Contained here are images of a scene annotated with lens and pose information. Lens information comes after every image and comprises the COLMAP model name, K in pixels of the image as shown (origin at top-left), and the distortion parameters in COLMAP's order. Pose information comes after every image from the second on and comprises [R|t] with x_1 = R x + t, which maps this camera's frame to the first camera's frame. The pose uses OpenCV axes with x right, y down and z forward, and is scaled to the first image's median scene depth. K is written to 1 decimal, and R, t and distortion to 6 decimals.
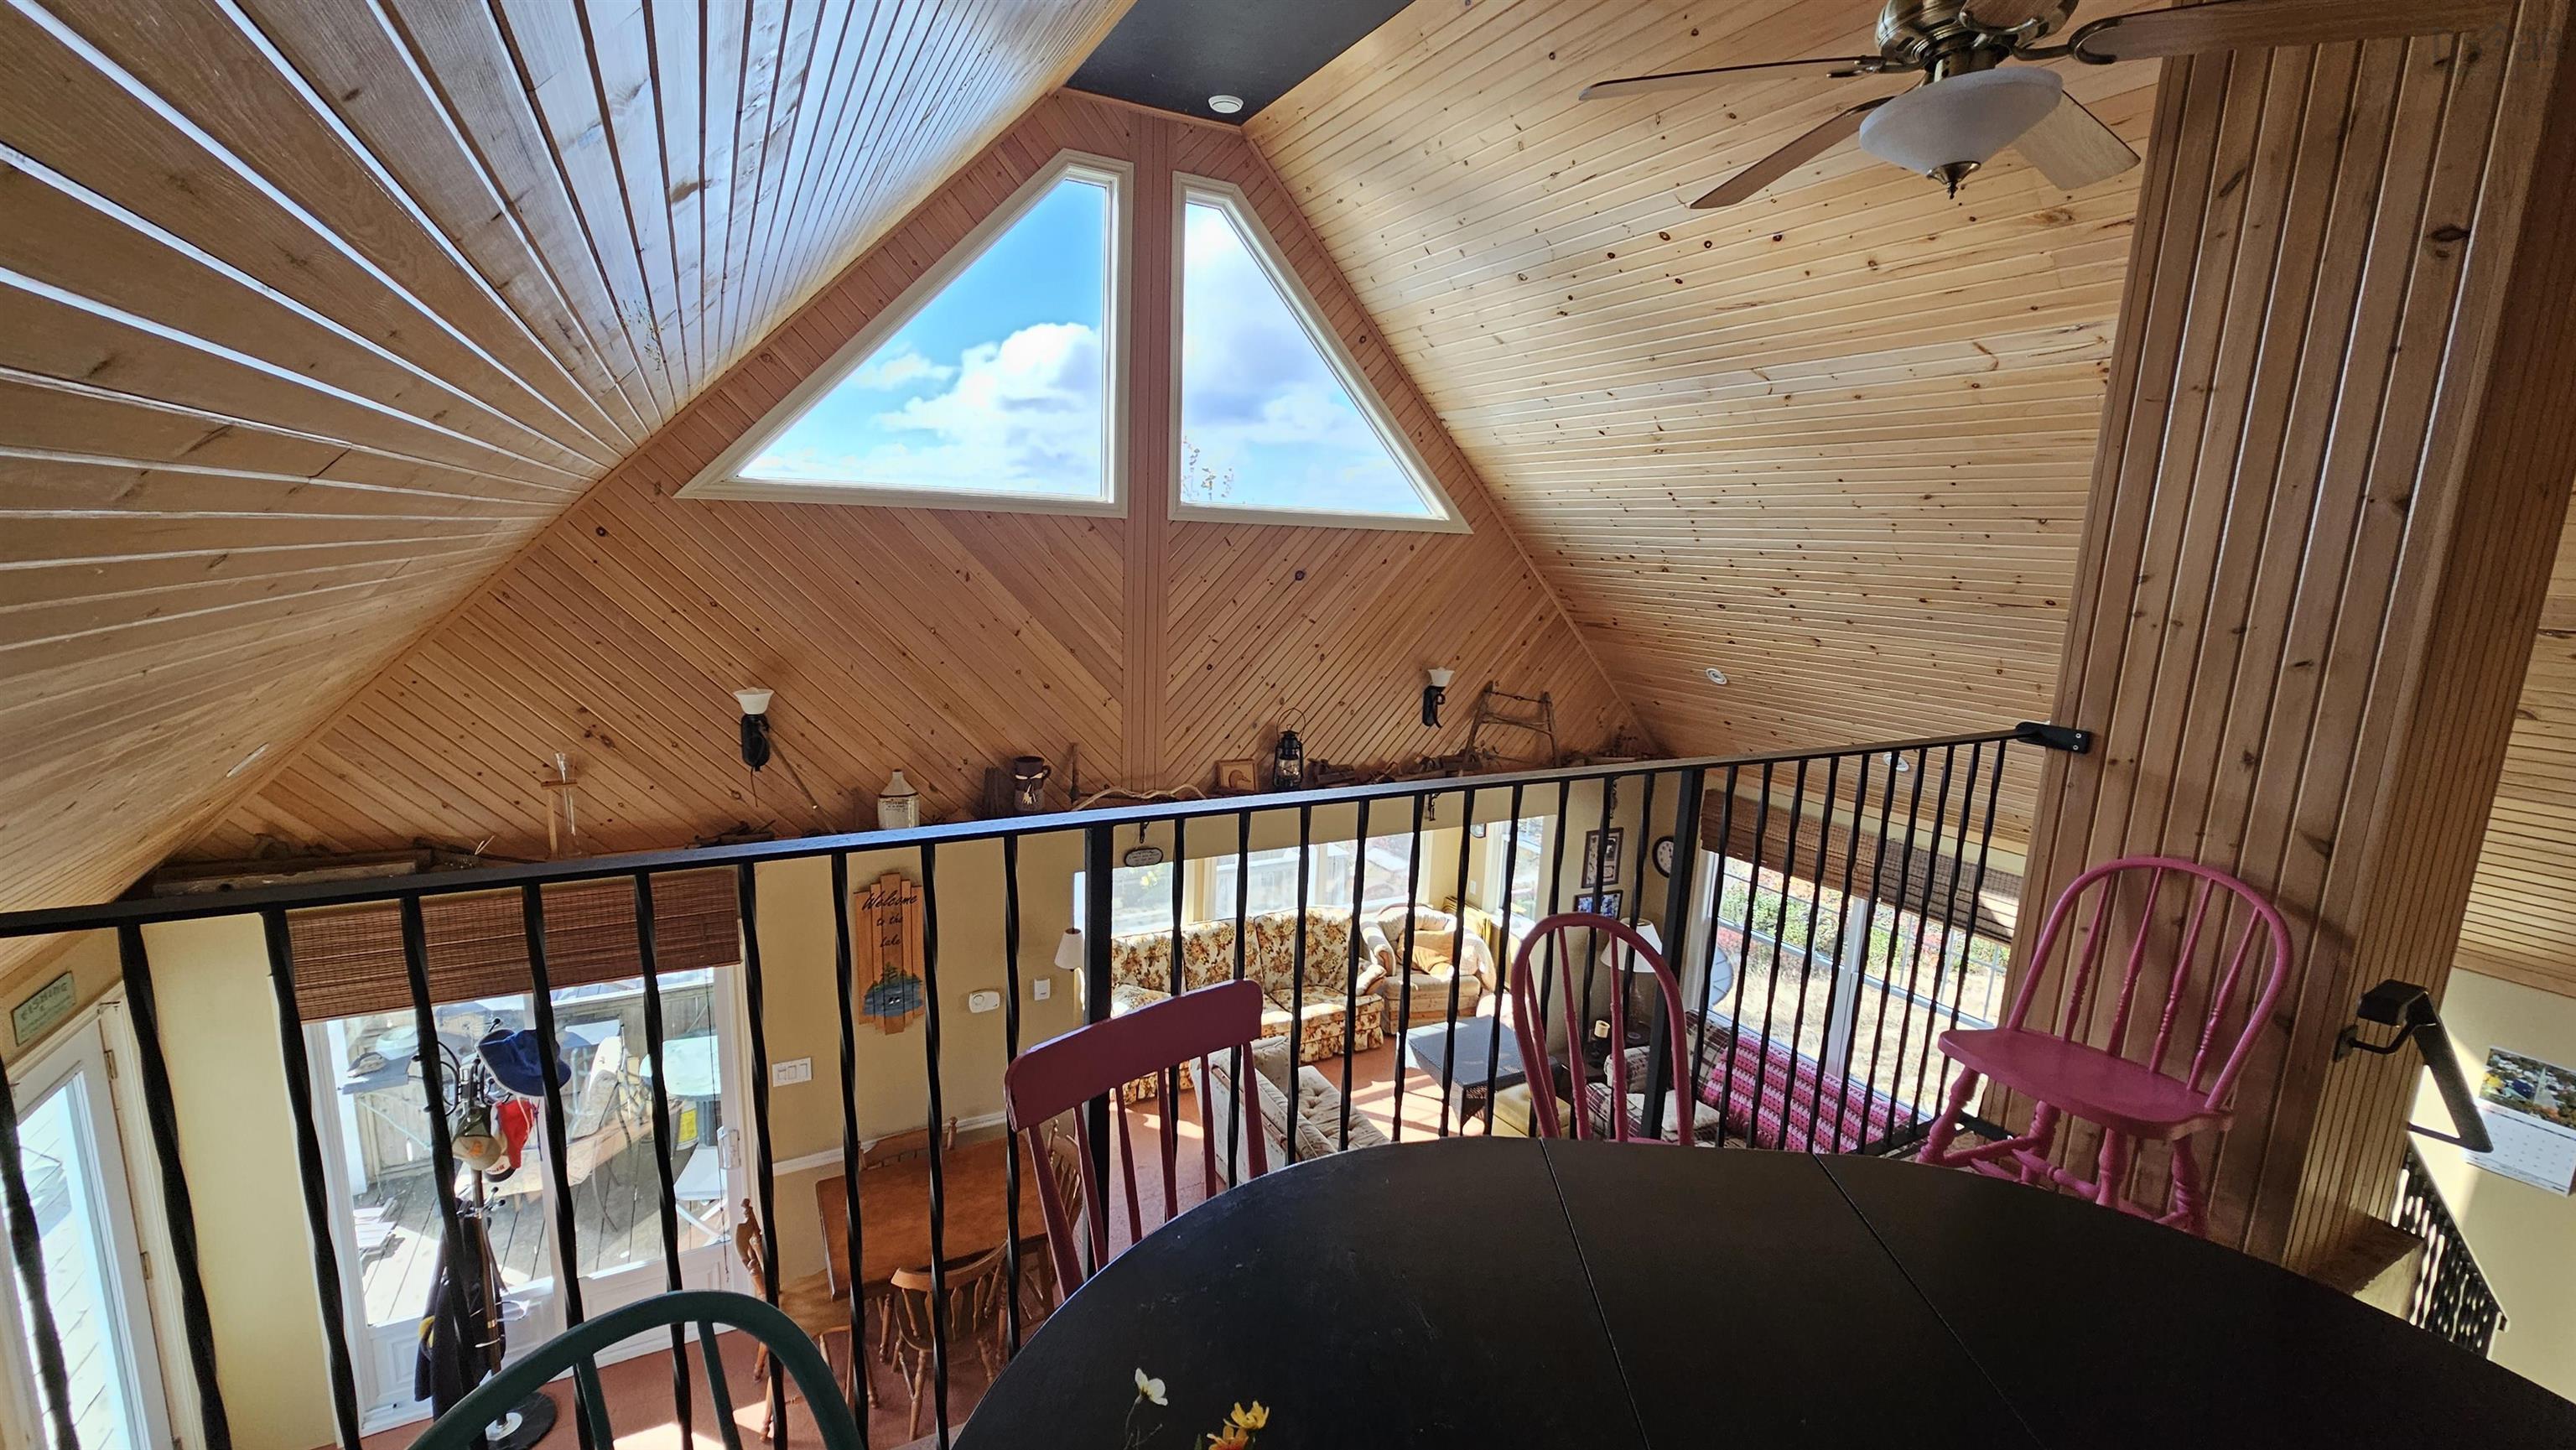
lens RADIAL K [[1050.1, 0, 1282.5], [0, 1050.1, 740.0], [0, 0, 1]] dist [-0.000120, -0.000279]
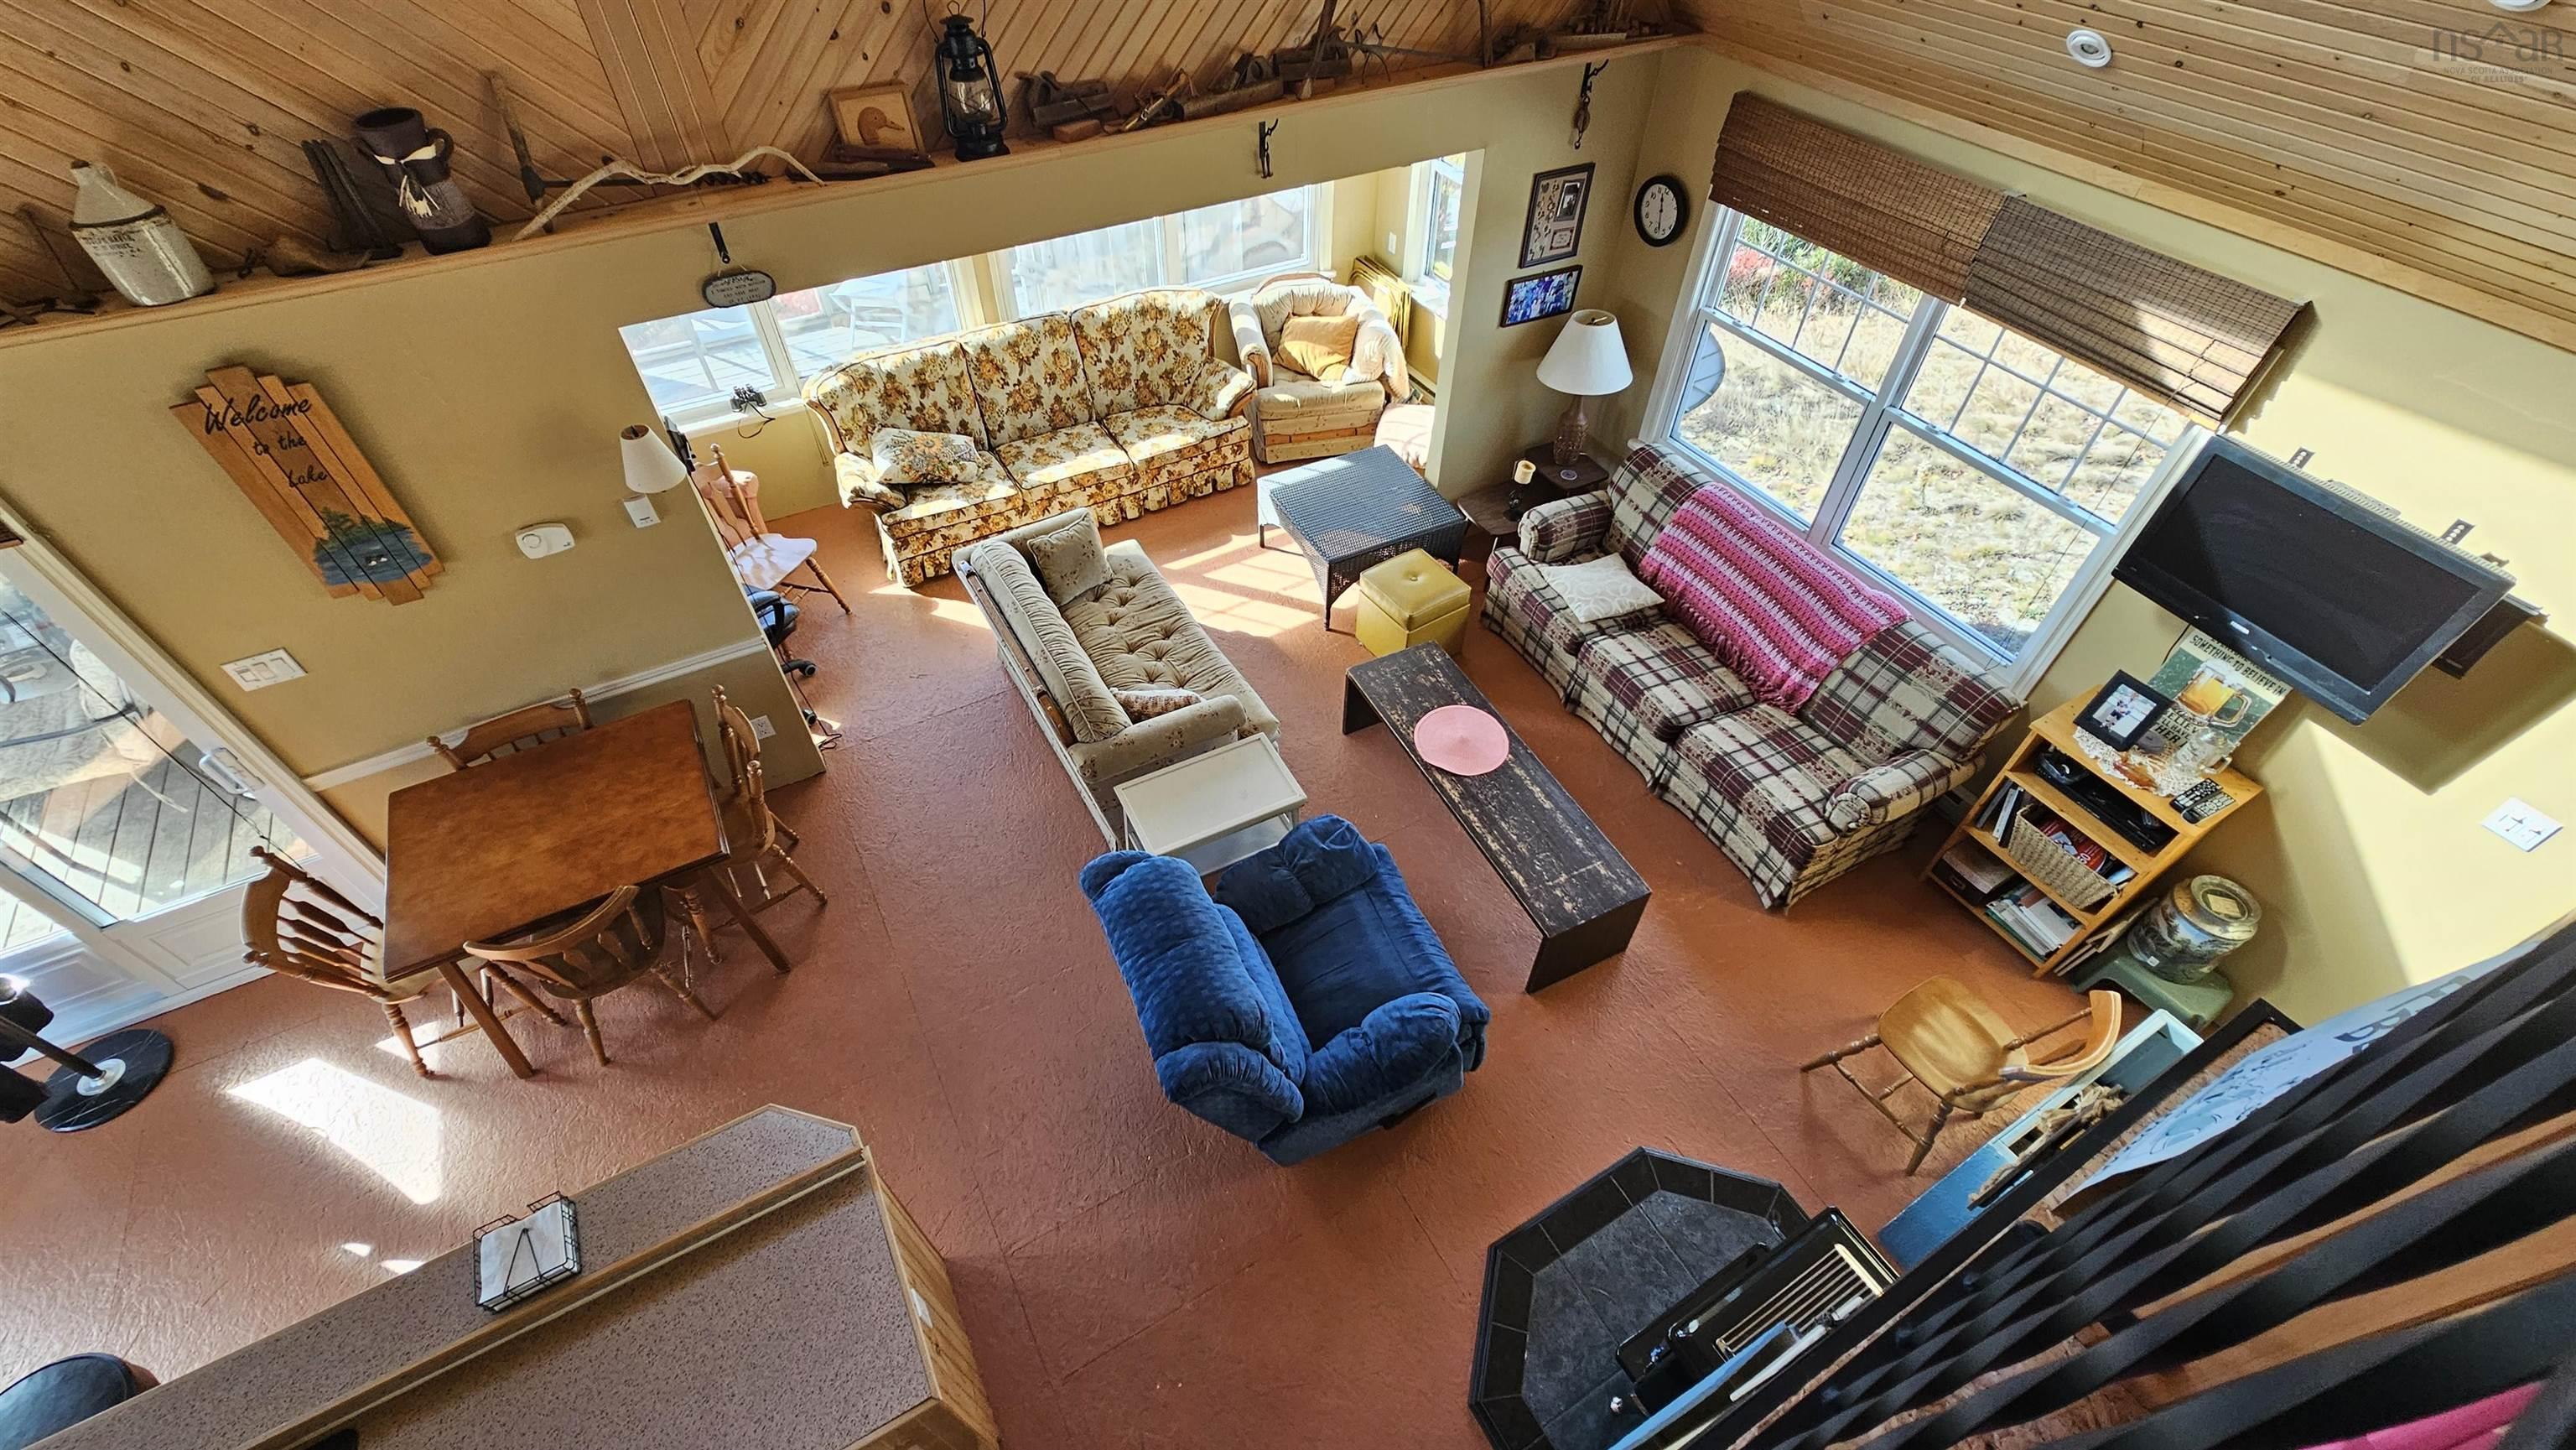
lens RADIAL K [[1050.1, 0, 1286.6], [0, 1050.1, 733.3], [0, 0, 1]] dist [-0.000120, -0.000279]
pose [[0.999365, -0.035104, -0.006059, 0.145602], [0.031931, 0.807329, 0.589236, -0.020723], [-0.015793, -0.589056, 0.807938, 0.319660]]
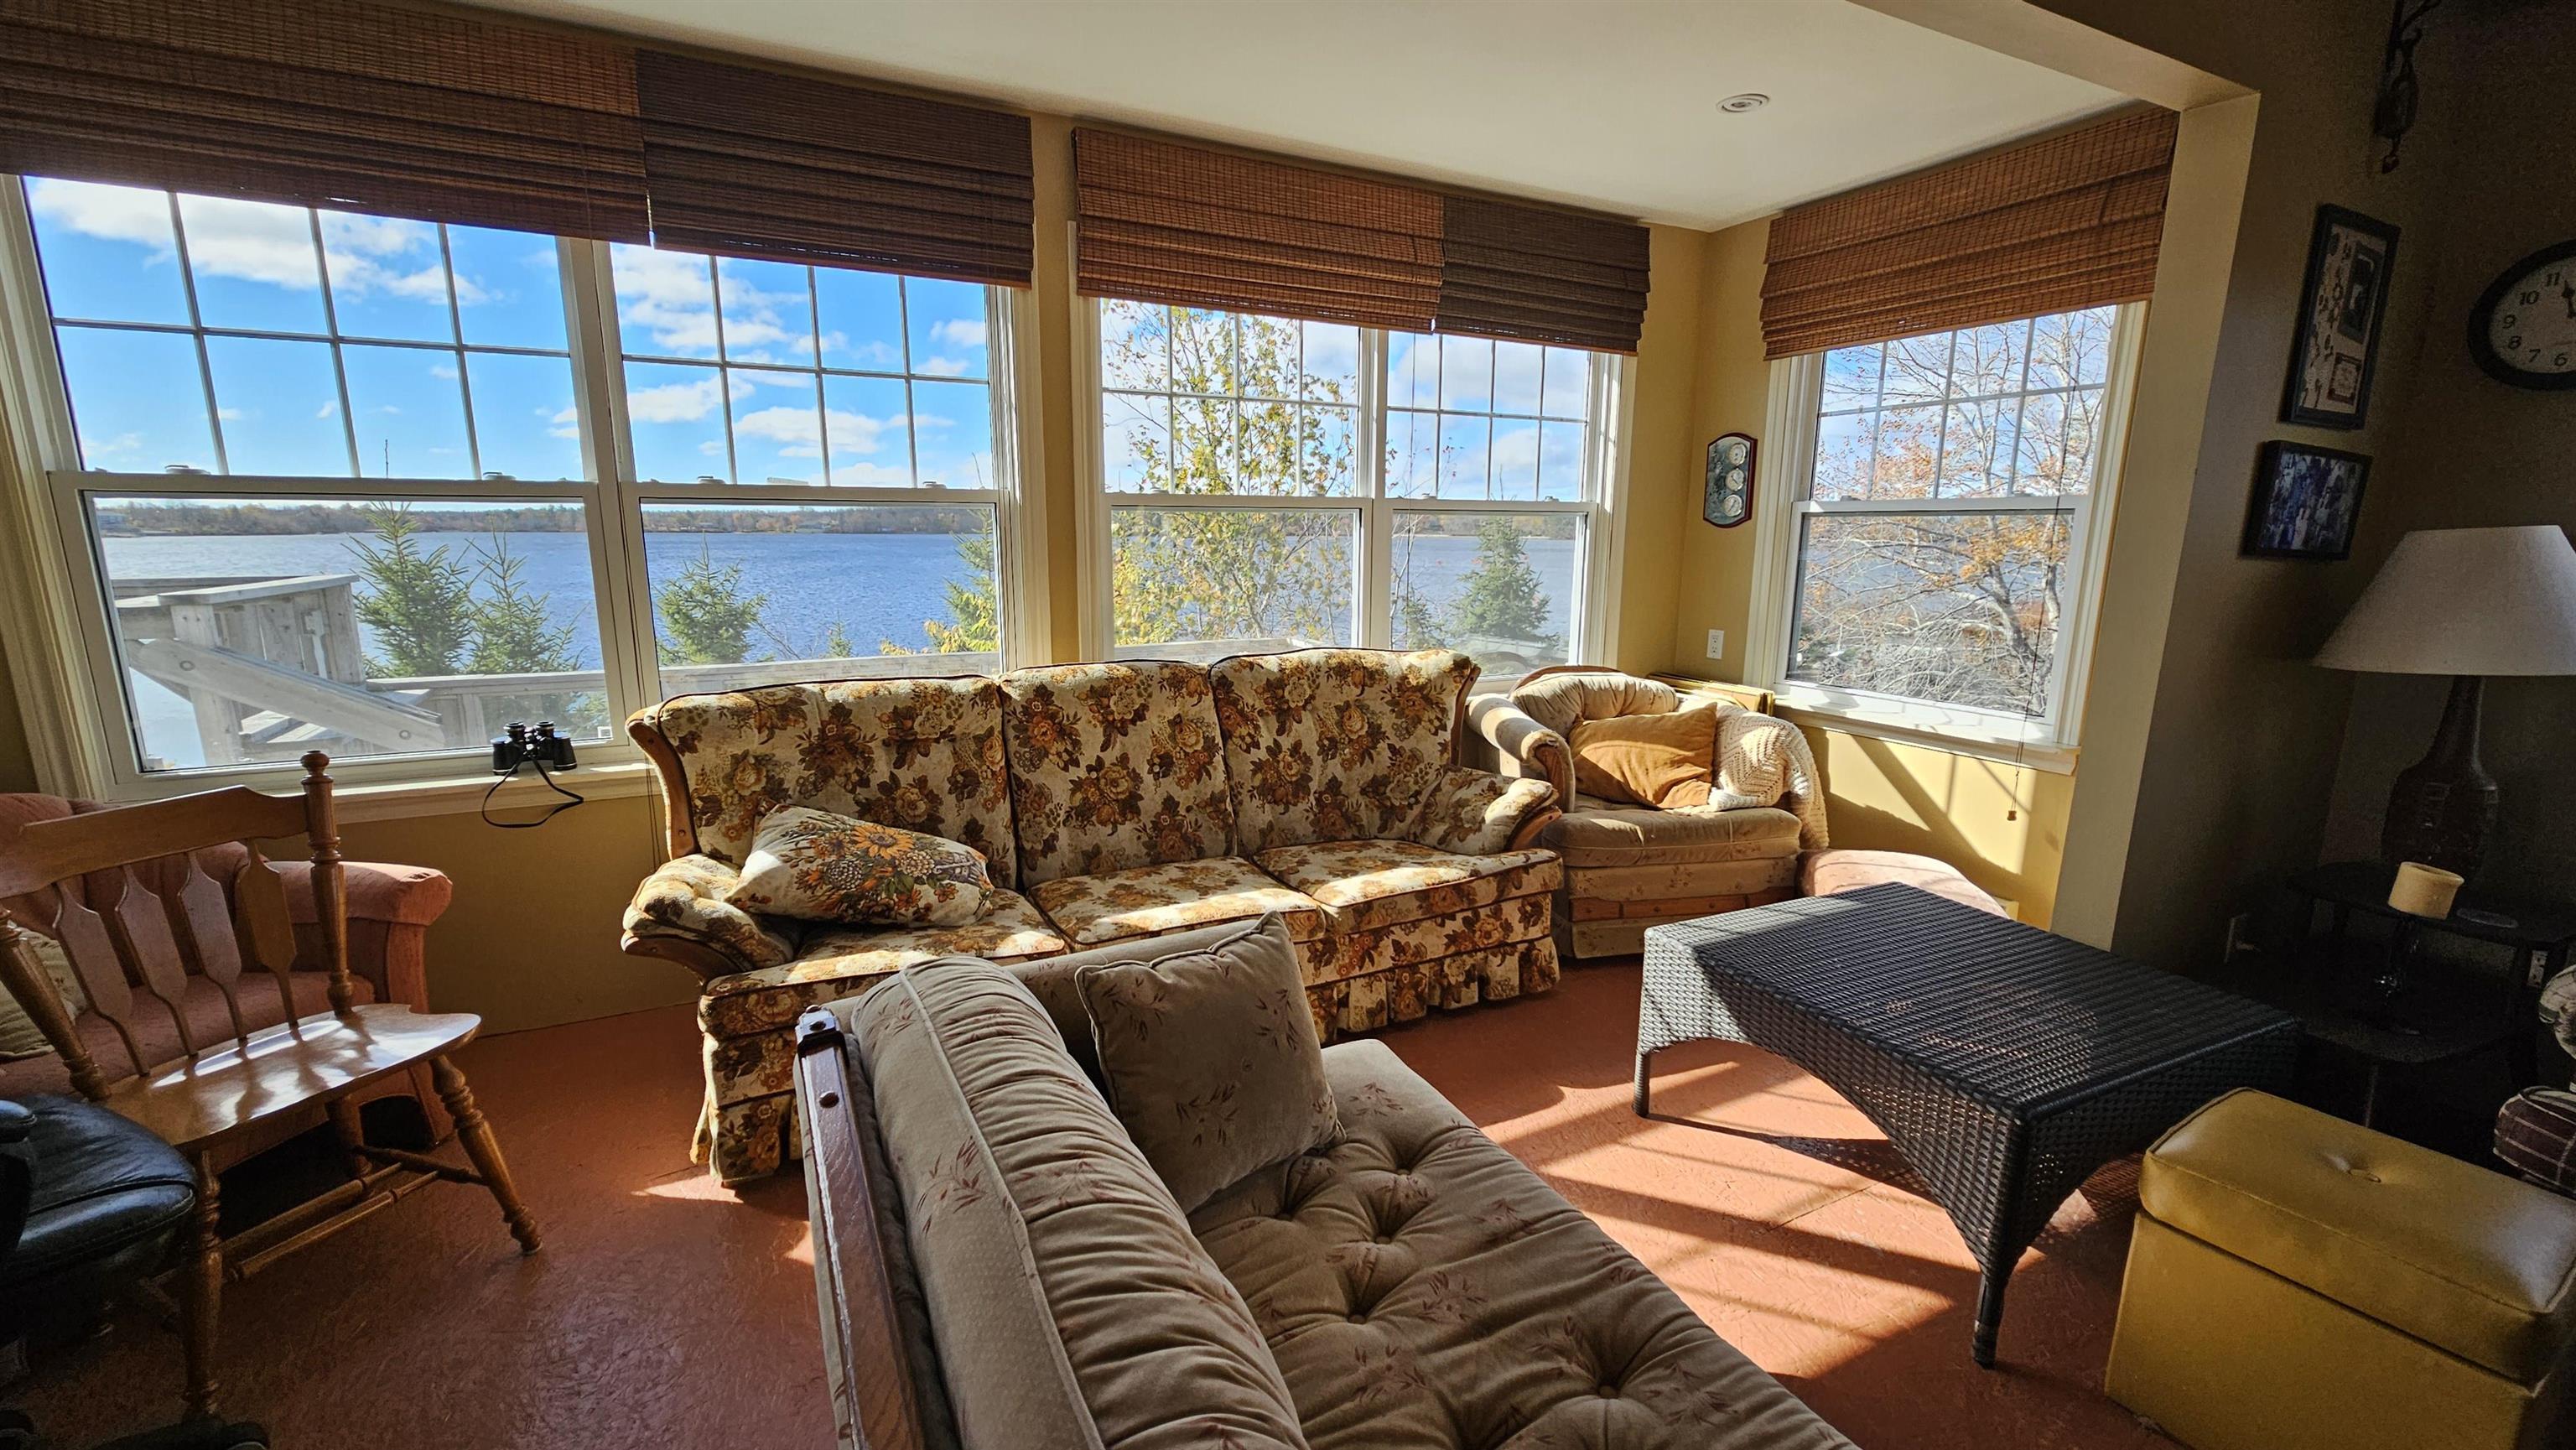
lens RADIAL K [[1050.1, 0, 1277.2], [0, 1050.1, 729.7], [0, 0, 1]] dist [-0.000120, -0.000279]
pose [[0.998846, -0.025868, -0.040471, 0.016977], [0.025908, 0.999664, 0.000463, 0.245549], [0.040445, -0.001511, 0.999181, 0.777763]]
